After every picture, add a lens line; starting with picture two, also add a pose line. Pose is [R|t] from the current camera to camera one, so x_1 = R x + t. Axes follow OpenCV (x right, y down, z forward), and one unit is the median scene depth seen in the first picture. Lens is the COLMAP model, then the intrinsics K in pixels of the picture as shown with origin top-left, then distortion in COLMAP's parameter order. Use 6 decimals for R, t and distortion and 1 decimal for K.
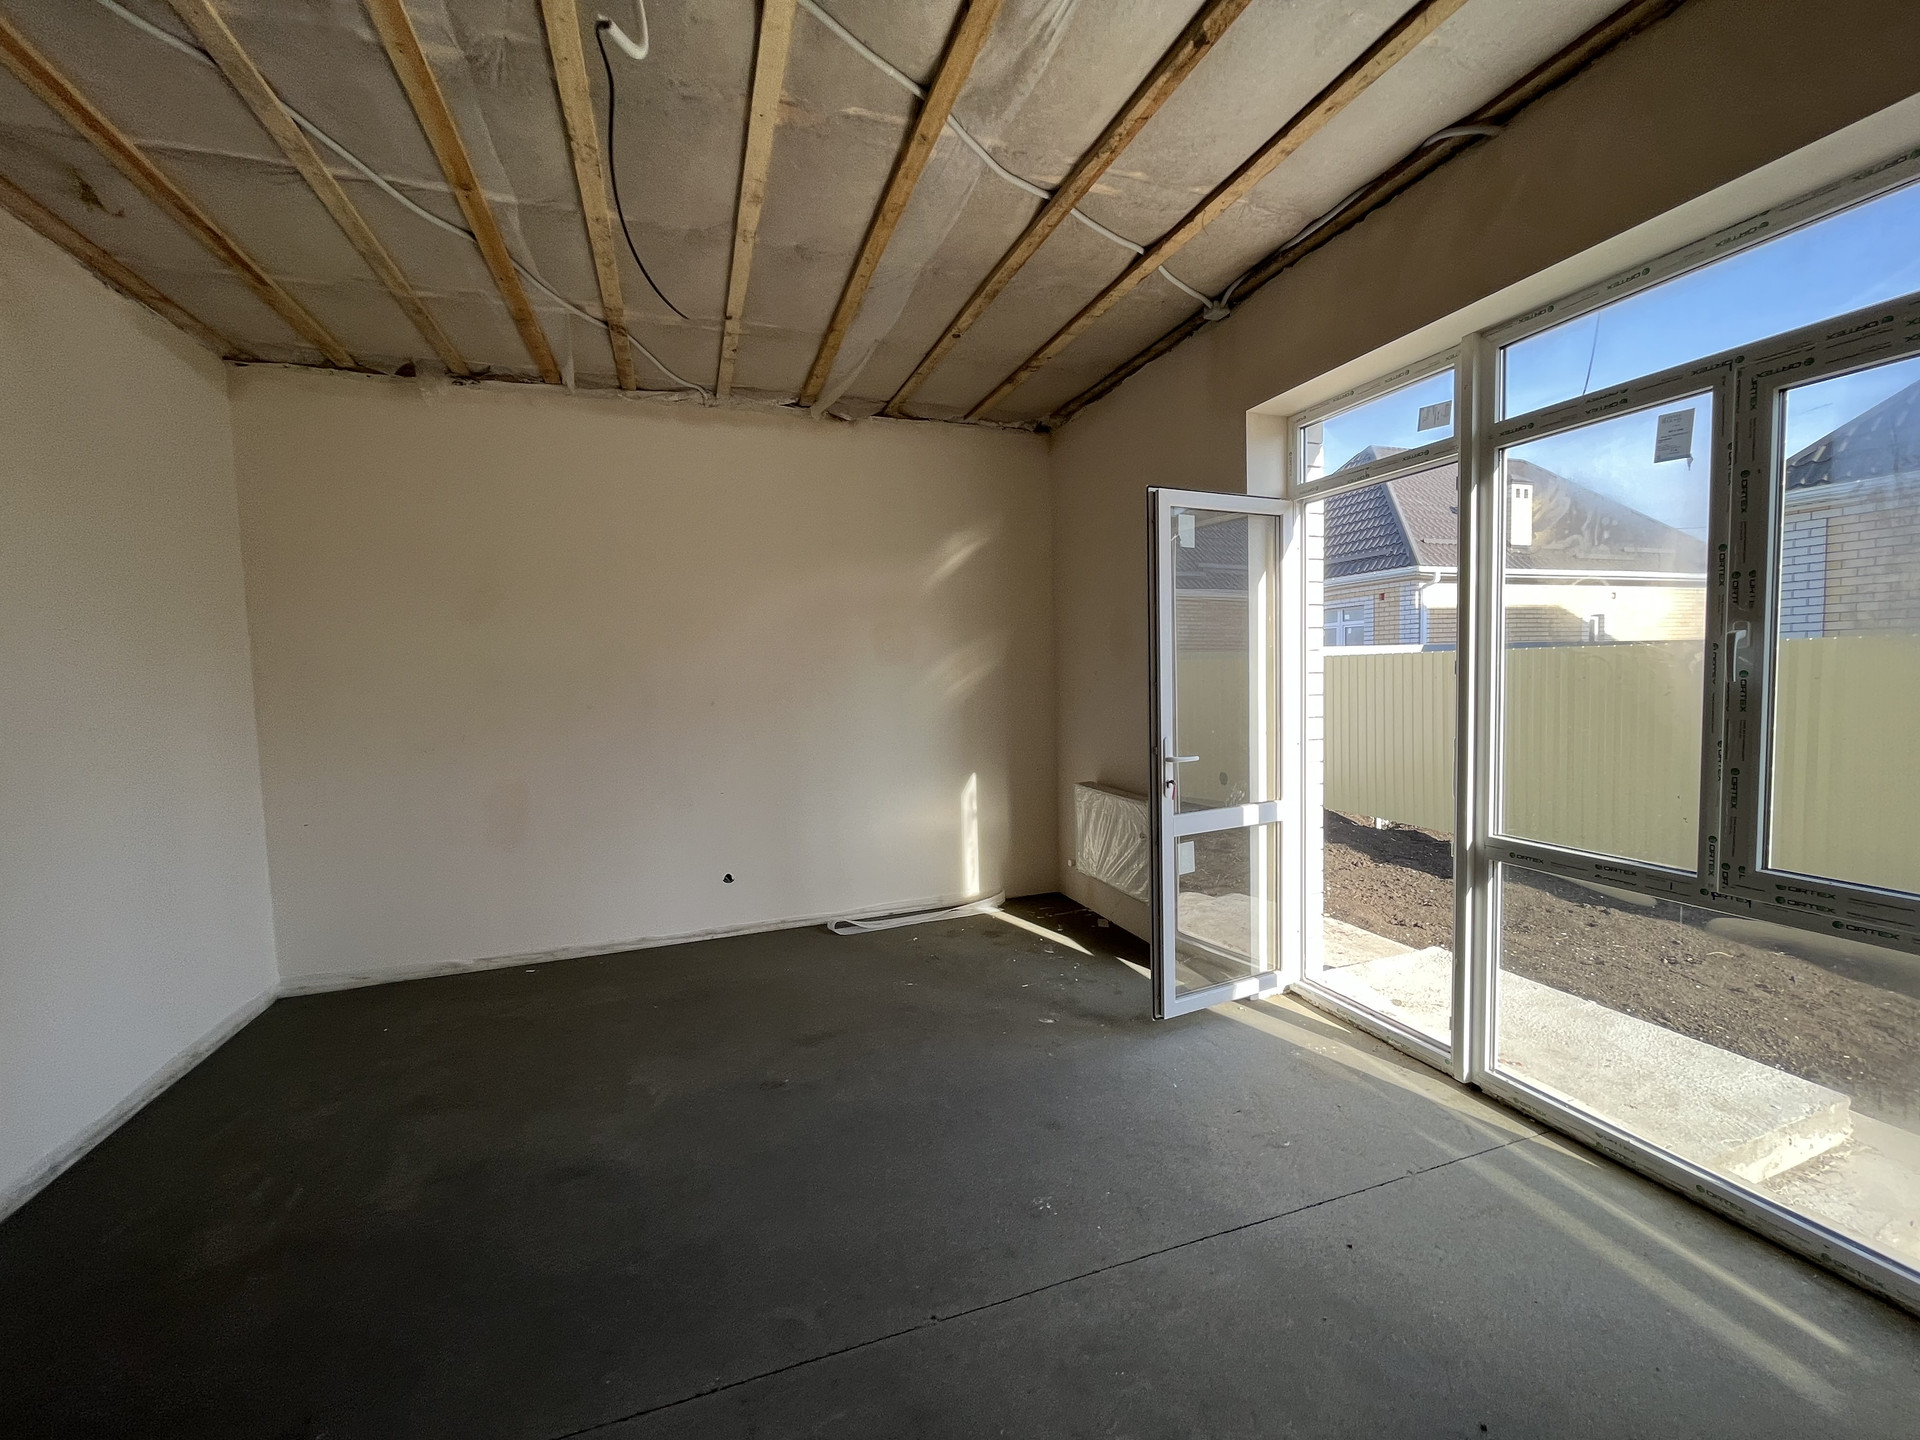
lens RADIAL K [[764.2, 0, 954.2], [0, 764.2, 717.1], [0, 0, 1]] dist [-0.003505, -0.000014]
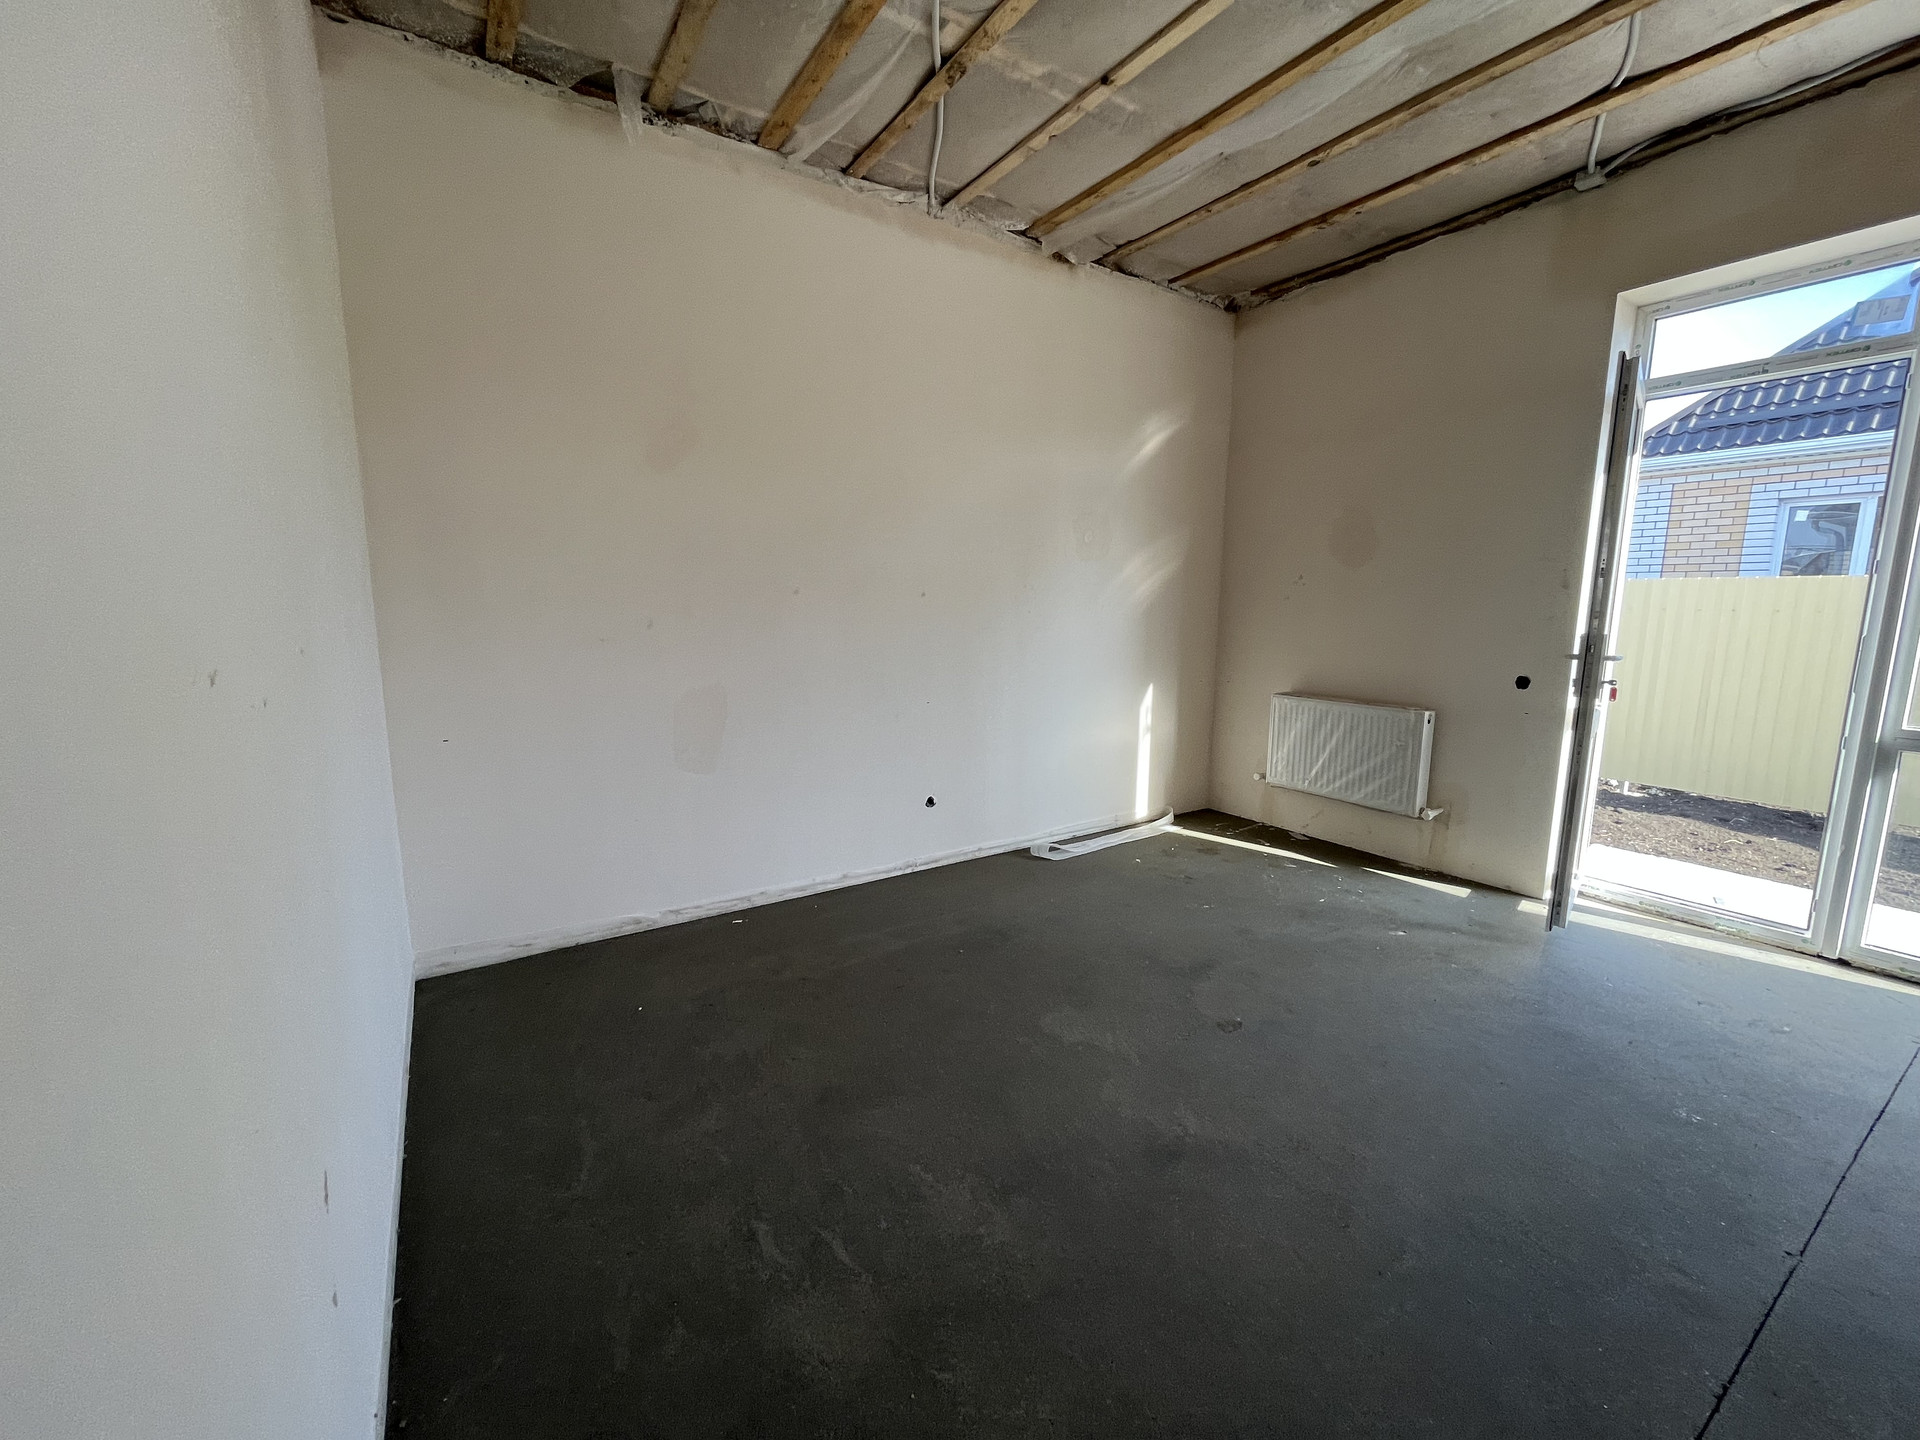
lens RADIAL K [[764.2, 0, 959.1], [0, 764.2, 717.8], [0, 0, 1]] dist [-0.003505, -0.000014]
pose [[0.970927, -0.003216, 0.239354, -0.468198], [-0.018176, 0.996033, 0.087113, 0.041550], [-0.238685, -0.088931, 0.967016, 0.170781]]
